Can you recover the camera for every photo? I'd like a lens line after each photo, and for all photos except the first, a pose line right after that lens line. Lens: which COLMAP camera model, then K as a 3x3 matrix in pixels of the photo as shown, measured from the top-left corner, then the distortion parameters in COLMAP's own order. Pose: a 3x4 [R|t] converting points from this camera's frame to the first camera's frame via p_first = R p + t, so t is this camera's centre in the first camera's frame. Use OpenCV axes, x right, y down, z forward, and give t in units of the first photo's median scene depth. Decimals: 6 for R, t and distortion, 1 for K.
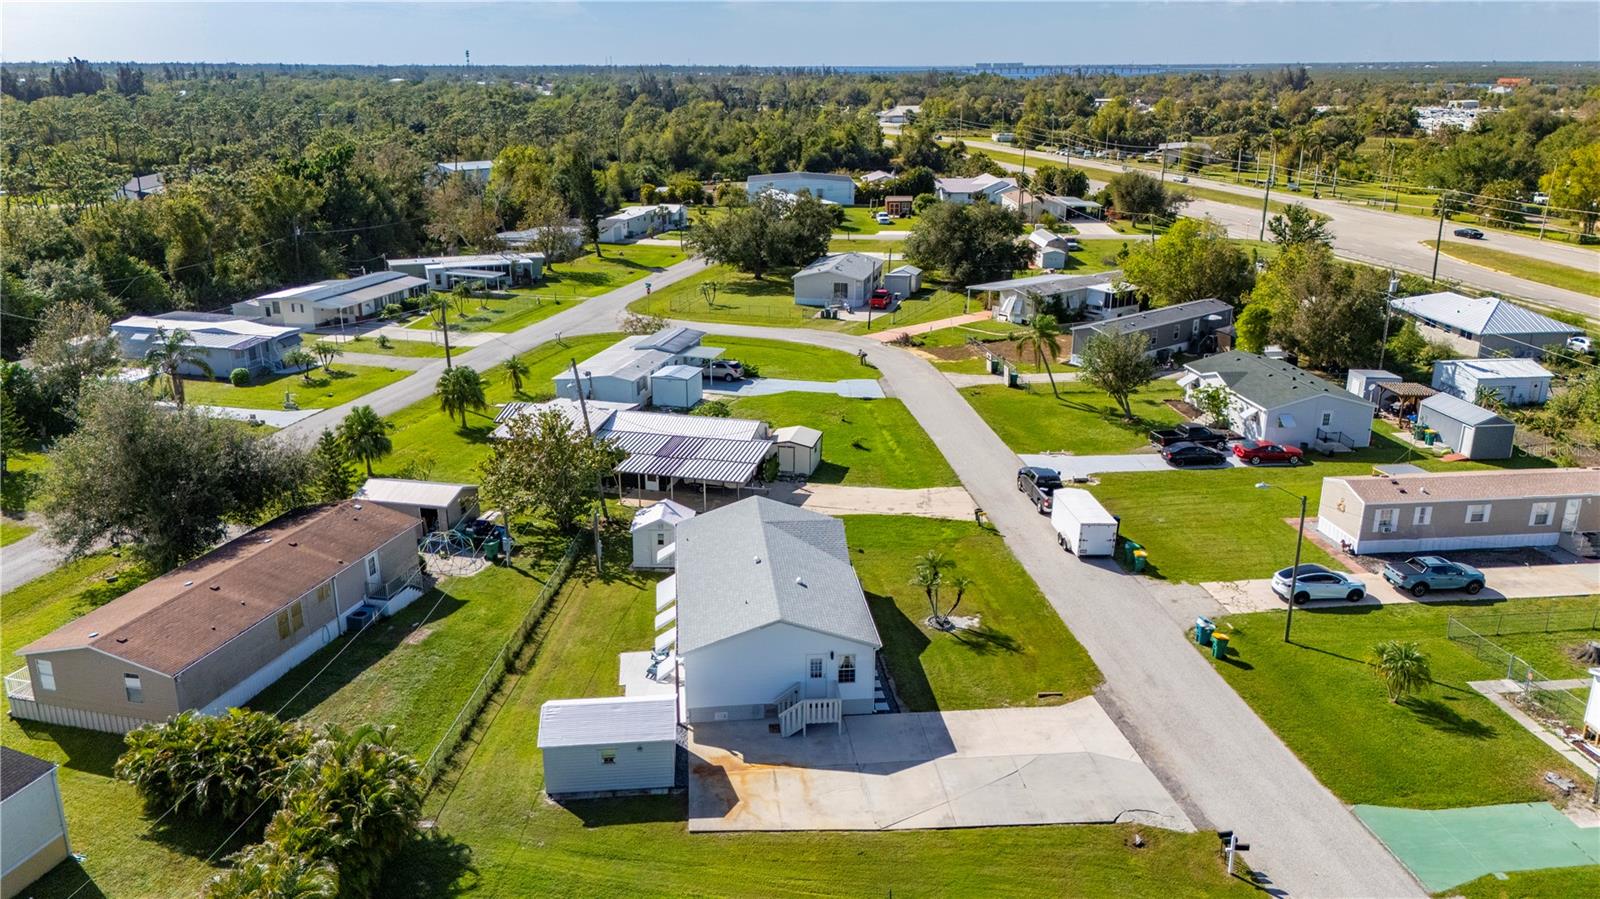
lens RADIAL K [[1172.5, 0, 800.0], [0, 1172.5, 449.5], [0, 0, 1]] dist [0.074662, -0.058684]
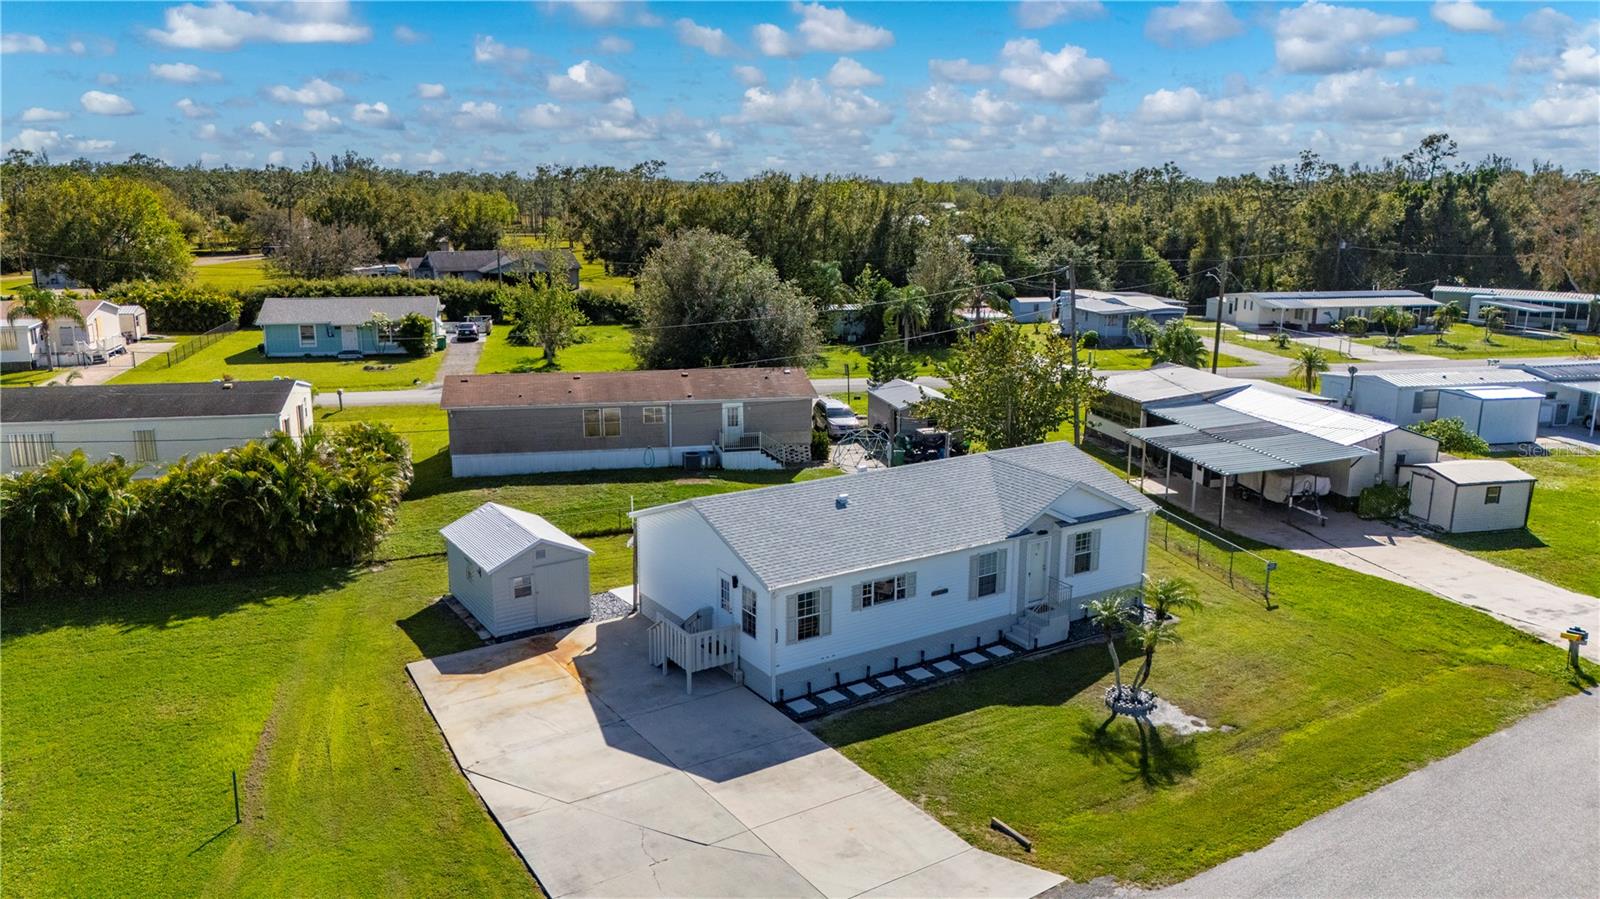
lens RADIAL K [[1172.5, 0, 800.0], [0, 1172.5, 449.5], [0, 0, 1]] dist [0.074662, -0.058684]
pose [[0.459998, 0.190981, -0.867138, 0.593716], [-0.271818, 0.959997, 0.067239, 0.049232], [0.845291, 0.204774, 0.493509, 0.684155]]
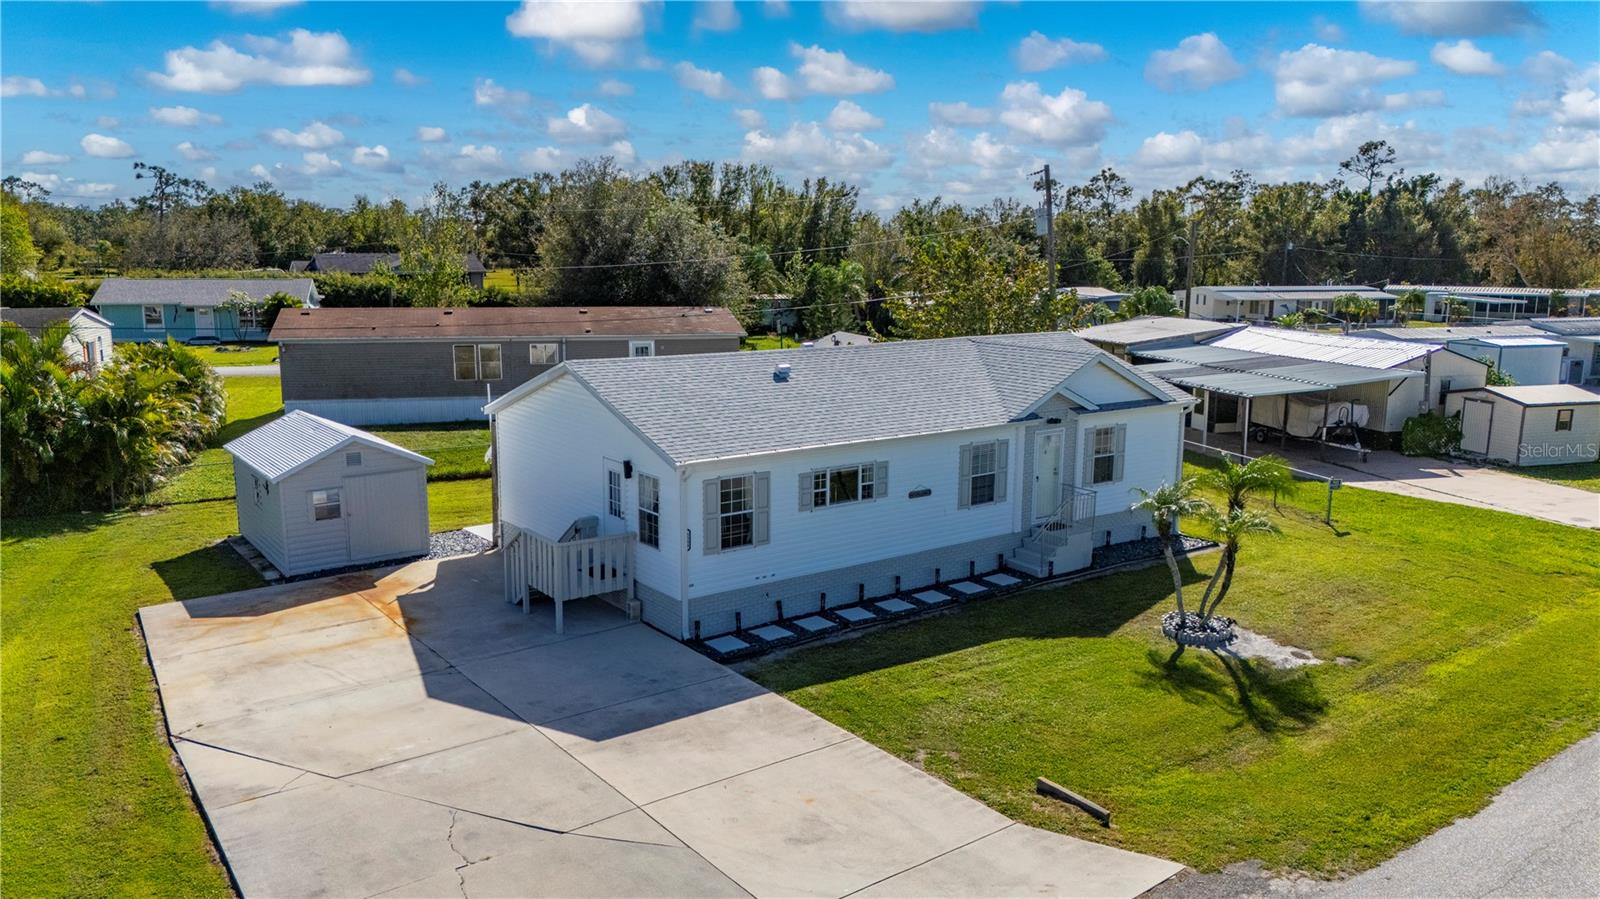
lens RADIAL K [[1172.5, 0, 800.0], [0, 1172.5, 449.5], [0, 0, 1]] dist [0.074662, -0.058684]
pose [[0.514652, 0.144866, -0.845072, 0.435978], [-0.263242, 0.964717, 0.005061, 0.146620], [0.815988, 0.219854, 0.534629, 0.803234]]
